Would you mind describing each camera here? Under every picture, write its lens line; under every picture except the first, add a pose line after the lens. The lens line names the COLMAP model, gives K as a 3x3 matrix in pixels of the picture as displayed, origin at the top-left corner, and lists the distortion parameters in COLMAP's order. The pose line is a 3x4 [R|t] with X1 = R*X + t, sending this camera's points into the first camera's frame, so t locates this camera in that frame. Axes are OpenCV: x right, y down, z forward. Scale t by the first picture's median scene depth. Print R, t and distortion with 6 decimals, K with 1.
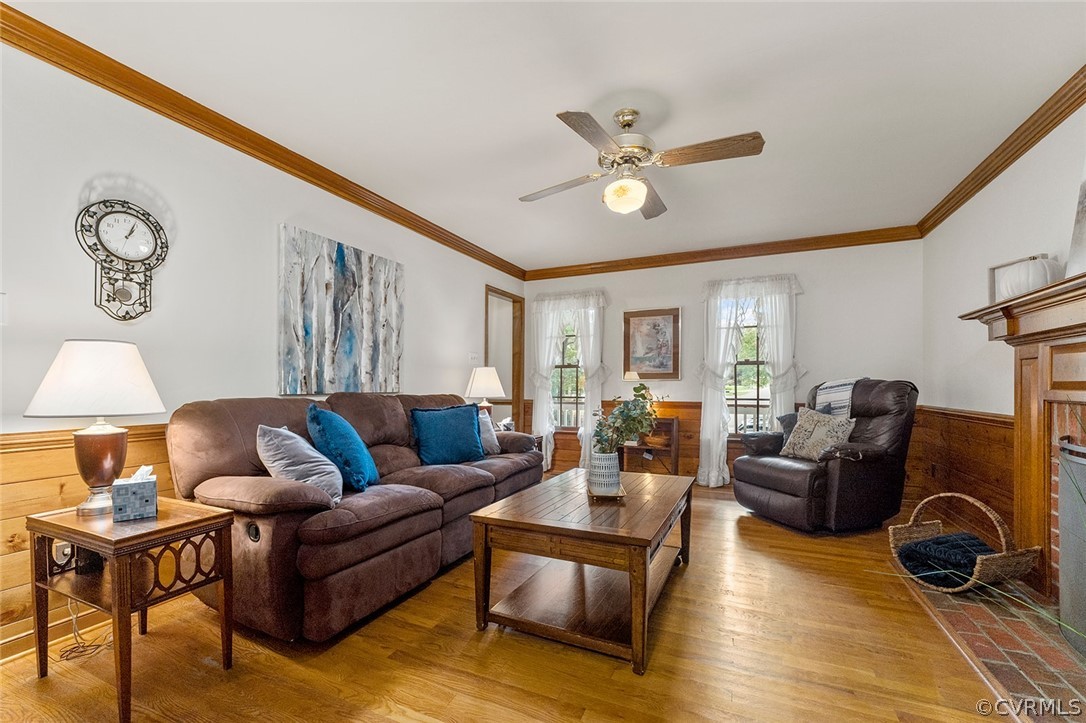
lens RADIAL K [[448.3, 0, 542.0], [0, 448.3, 384.4], [0, 0, 1]] dist [-0.000977, 0.000069]
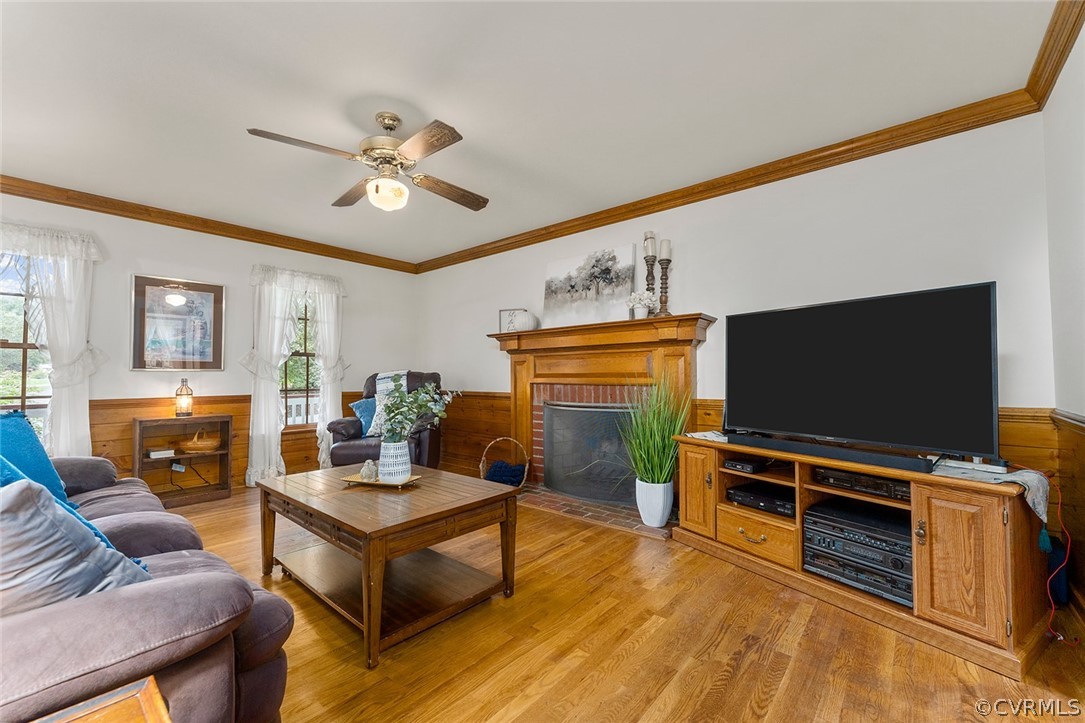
lens RADIAL K [[444.1, 0, 541.0], [0, 444.1, 364.2], [0, 0, 1]] dist [-0.003076, -0.000235]
pose [[0.274842, 0.023769, 0.961196, -0.436874], [0.002291, 0.999675, -0.025375, 0.001542], [-0.961487, 0.009176, 0.274698, 0.237061]]
